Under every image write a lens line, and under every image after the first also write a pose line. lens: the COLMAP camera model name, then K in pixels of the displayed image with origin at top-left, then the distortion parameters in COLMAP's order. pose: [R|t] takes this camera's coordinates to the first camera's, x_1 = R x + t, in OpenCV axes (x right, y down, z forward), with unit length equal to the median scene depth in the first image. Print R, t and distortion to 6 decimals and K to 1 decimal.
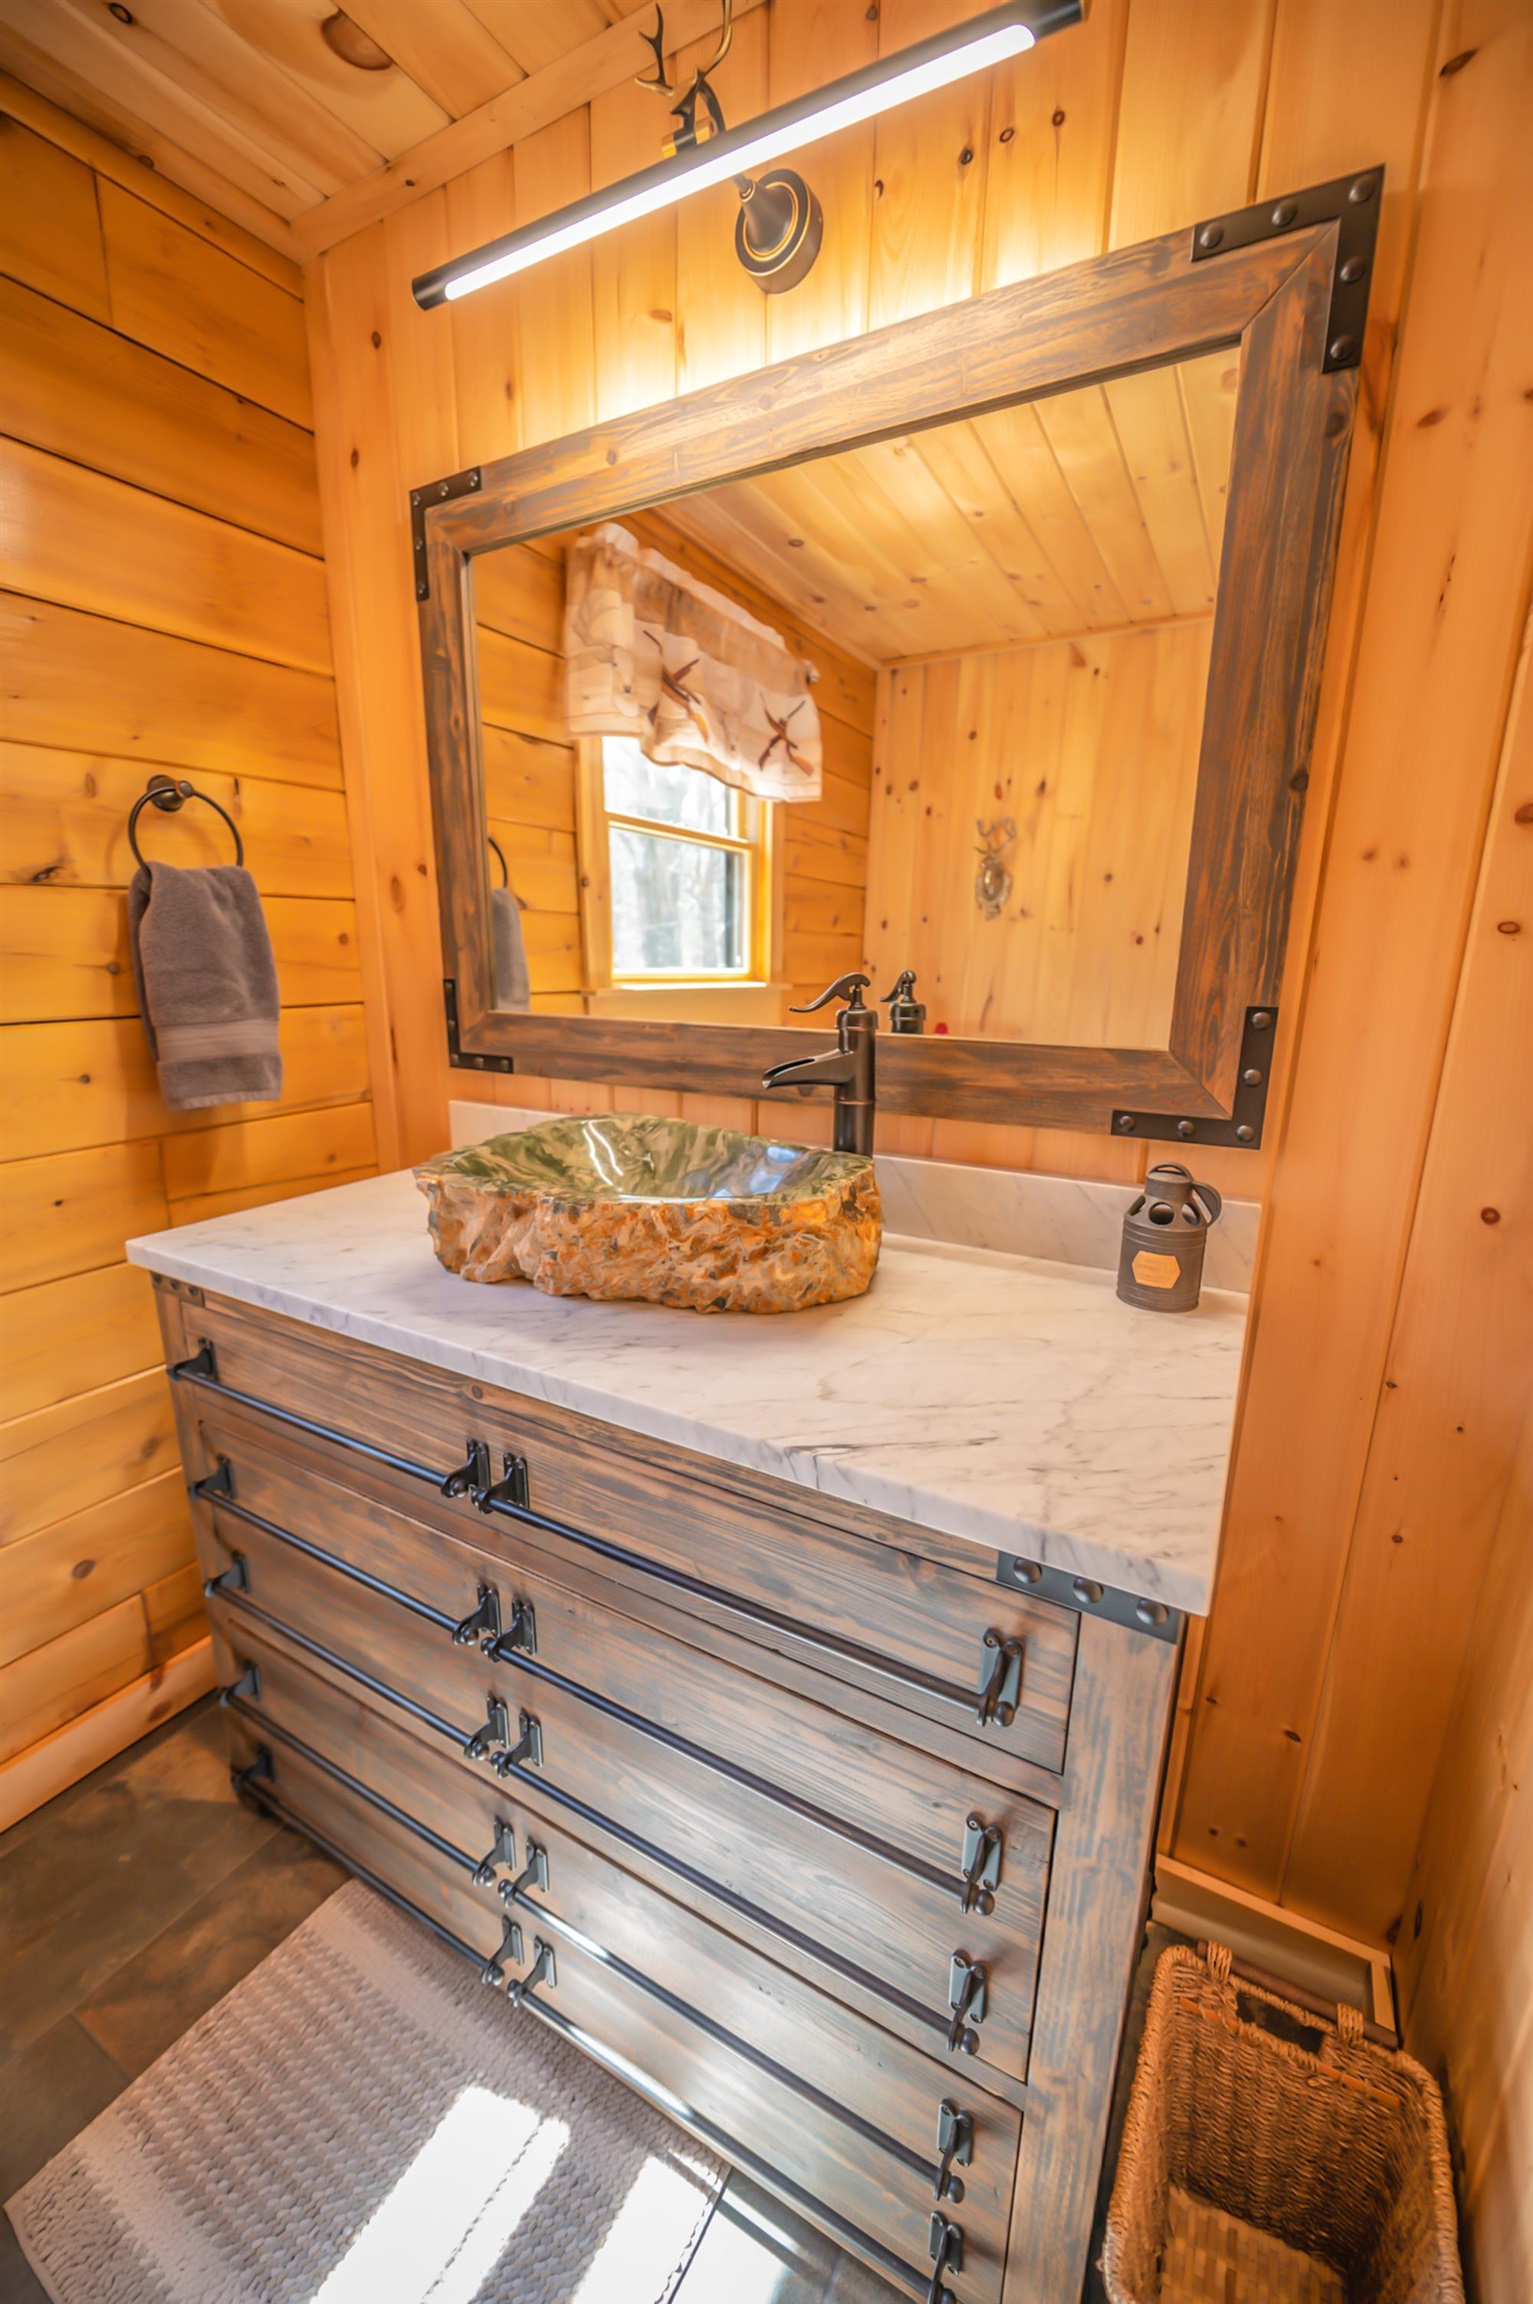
lens RADIAL K [[912.2, 0, 756.0], [0, 912.2, 1163.4], [0, 0, 1]] dist [-0.012790, -0.000815]
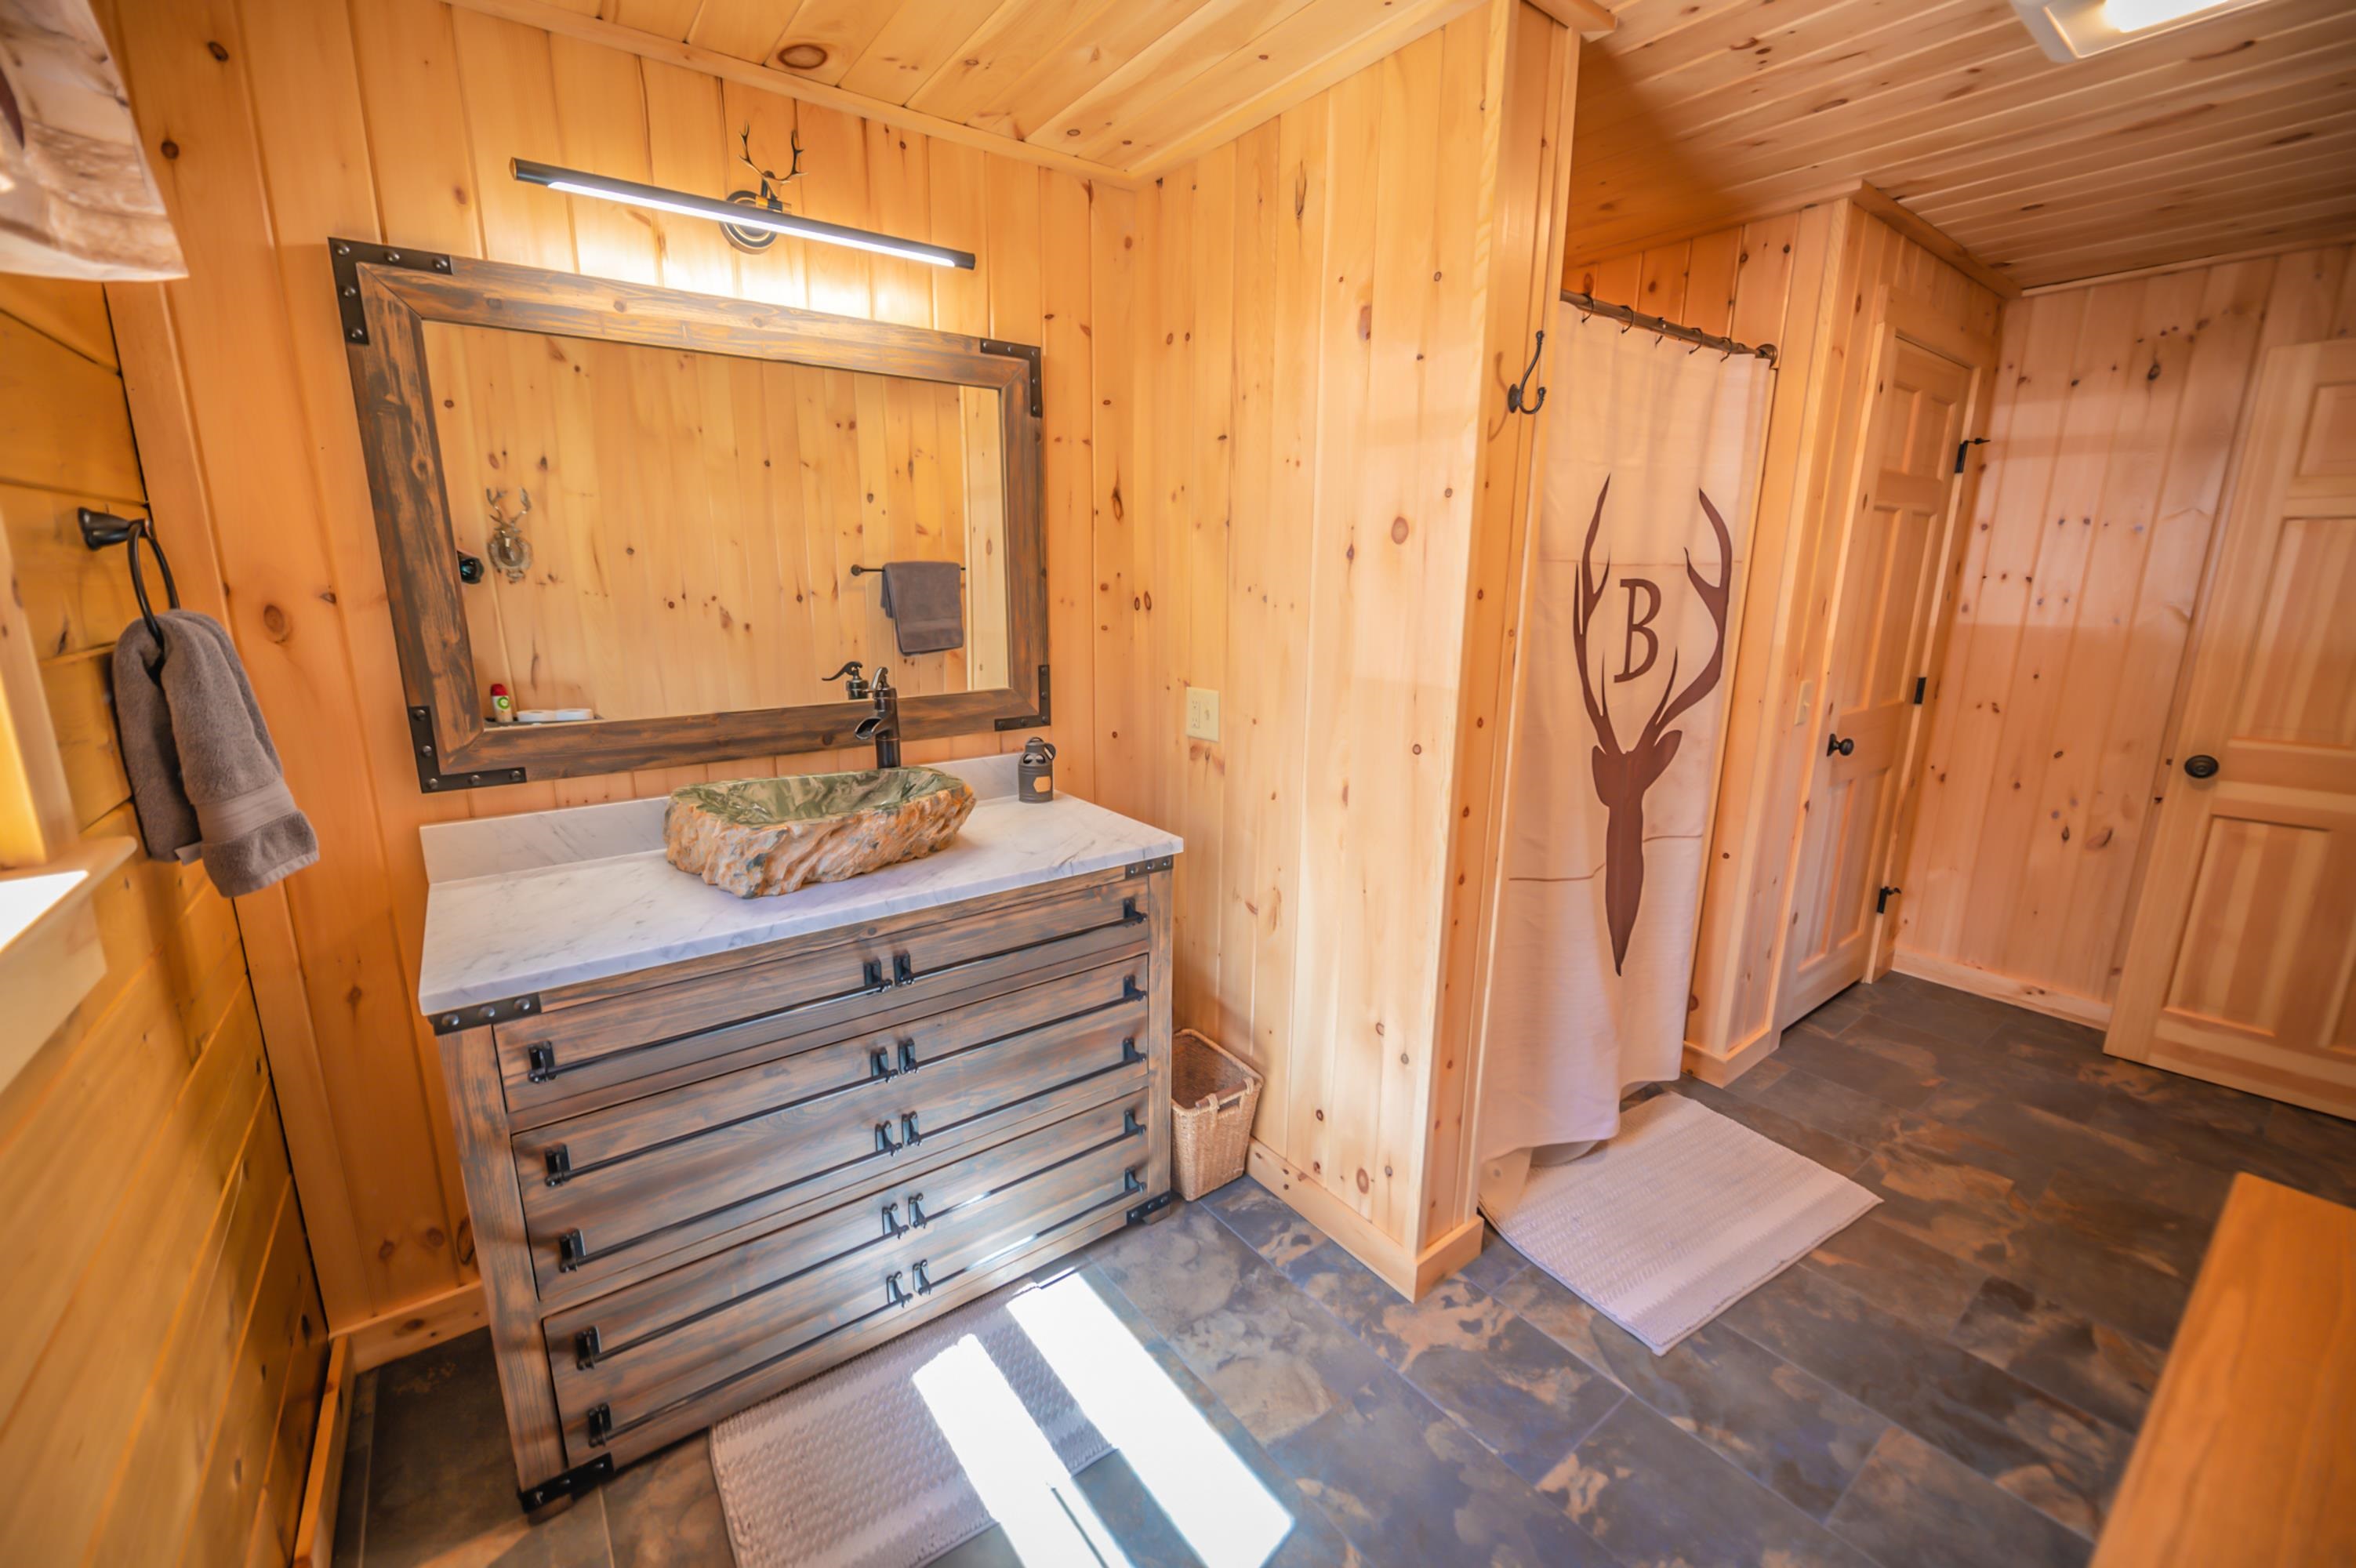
lens RADIAL K [[932.8, 0, 1174.8], [0, 932.8, 775.3], [0, 0, 1]] dist [-0.012790, -0.000815]
pose [[0.397643, -0.204840, 0.894383, -1.293817], [0.210426, 0.969140, 0.128406, -0.114312], [-0.893085, 0.137141, 0.428475, -0.250879]]
